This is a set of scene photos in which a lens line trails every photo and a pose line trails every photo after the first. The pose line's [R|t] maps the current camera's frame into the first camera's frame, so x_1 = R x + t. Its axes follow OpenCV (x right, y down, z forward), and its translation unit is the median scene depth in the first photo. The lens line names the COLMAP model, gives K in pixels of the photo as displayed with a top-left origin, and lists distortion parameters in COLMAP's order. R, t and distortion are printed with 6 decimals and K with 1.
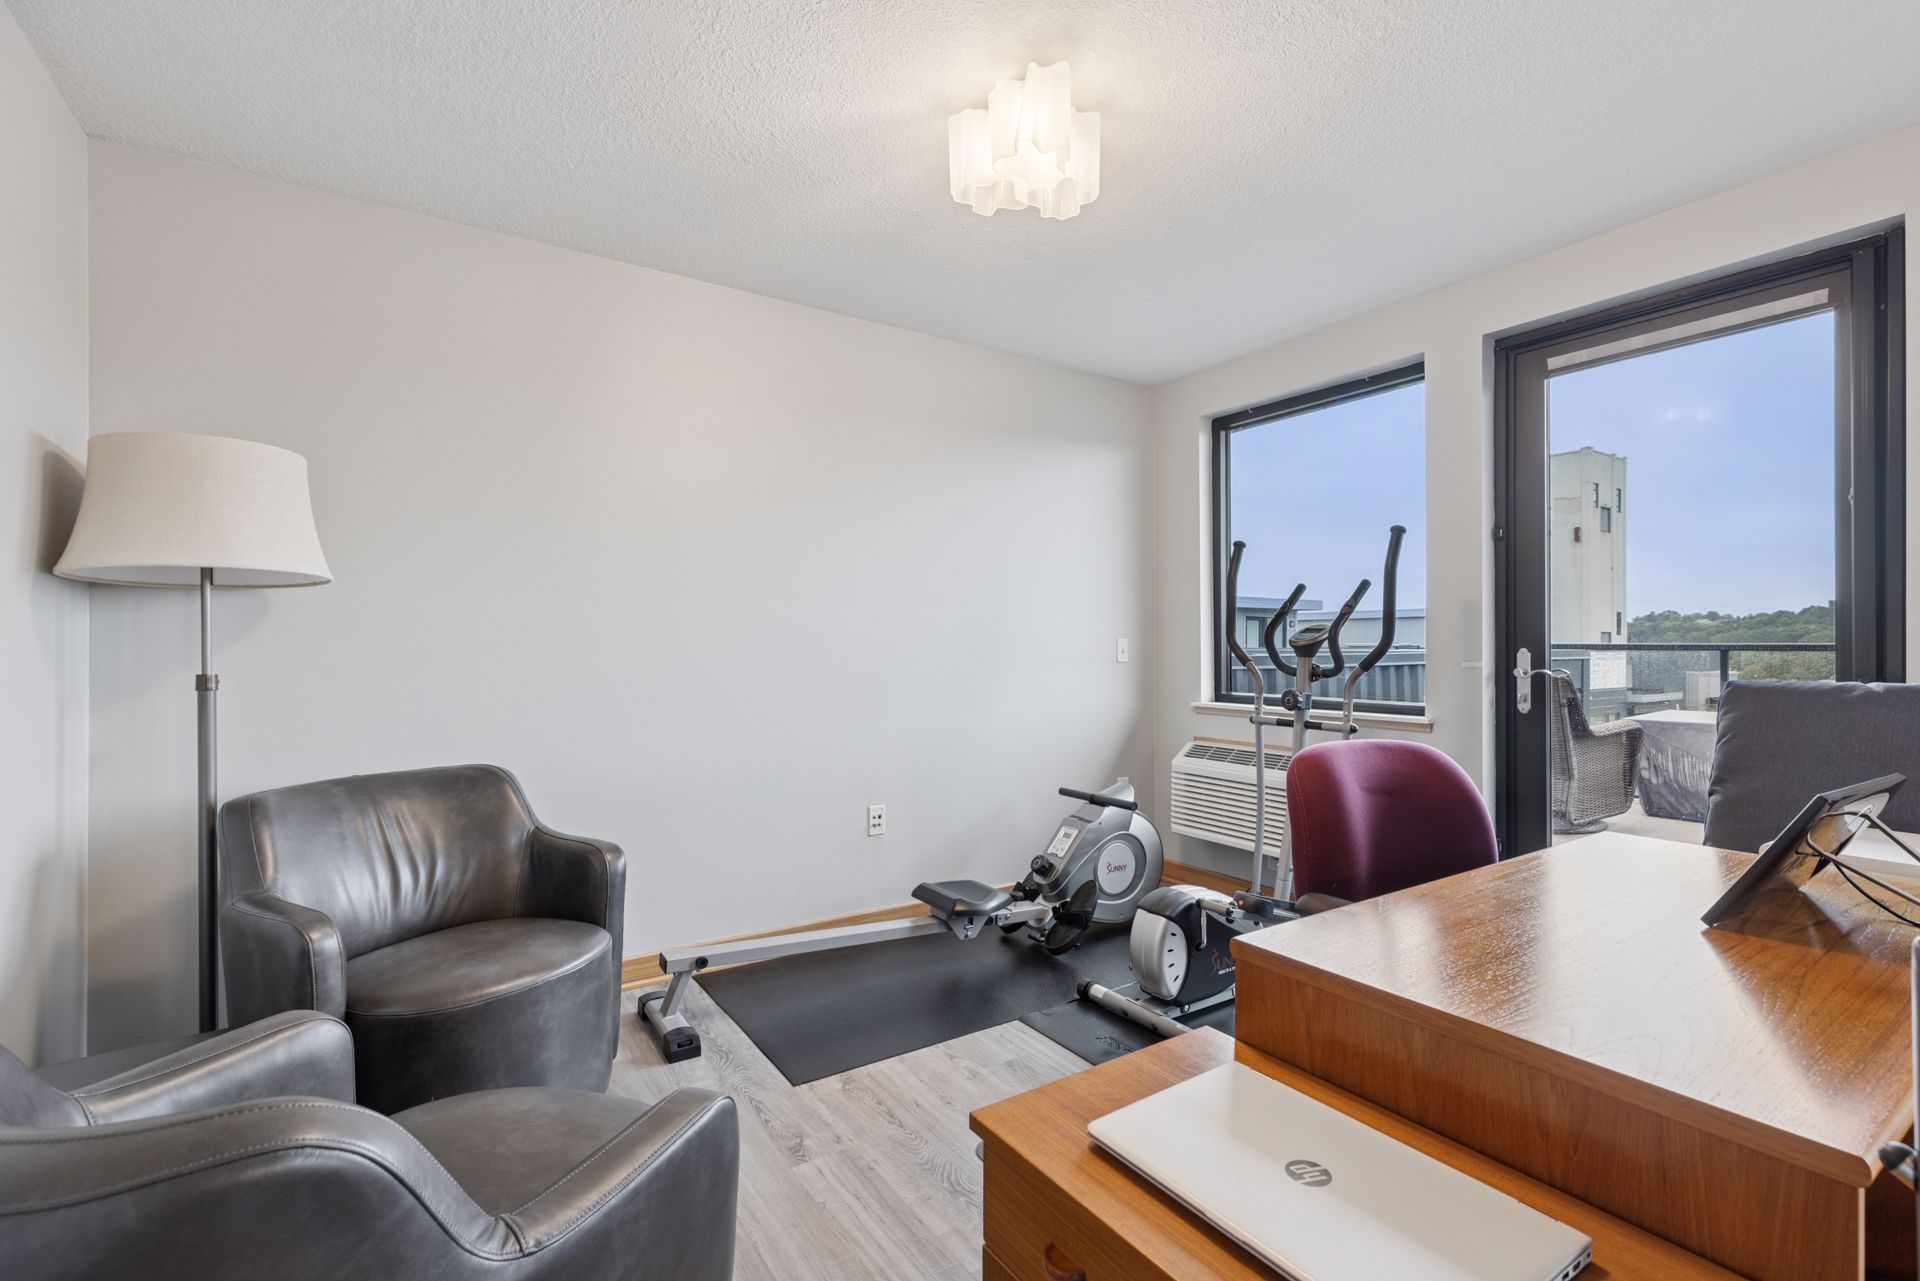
lens RADIAL K [[867.2, 0, 963.3], [0, 867.2, 639.5], [0, 0, 1]] dist [0.003436, -0.000293]
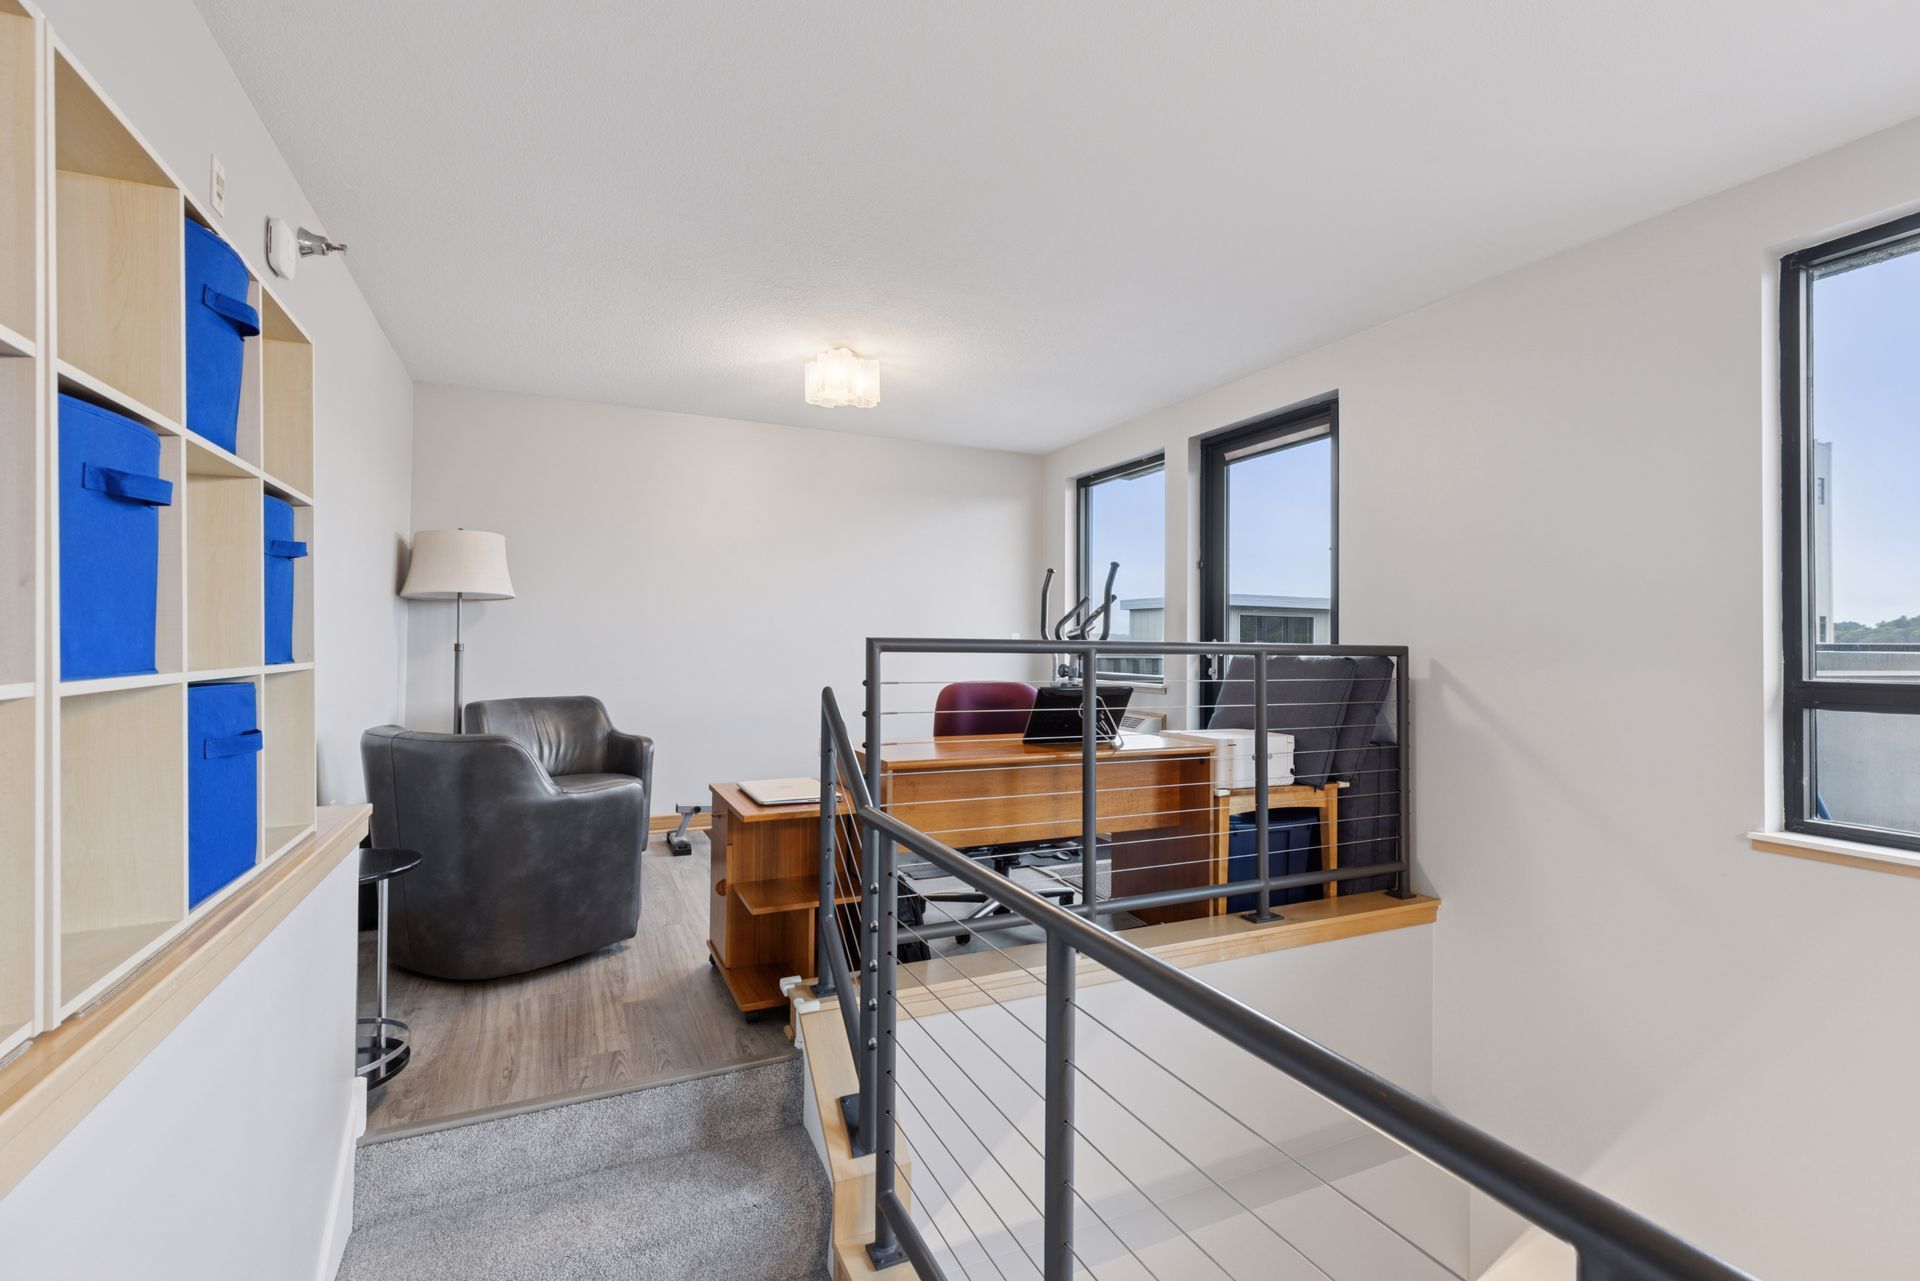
lens RADIAL K [[882.9, 0, 962.1], [0, 882.9, 613.8], [0, 0, 1]] dist [-0.001856, -0.000121]
pose [[0.988552, 0.003935, -0.150829, 0.557147], [-0.008175, 0.999588, -0.027505, 0.015405], [0.150659, 0.028423, 0.988177, -0.794174]]
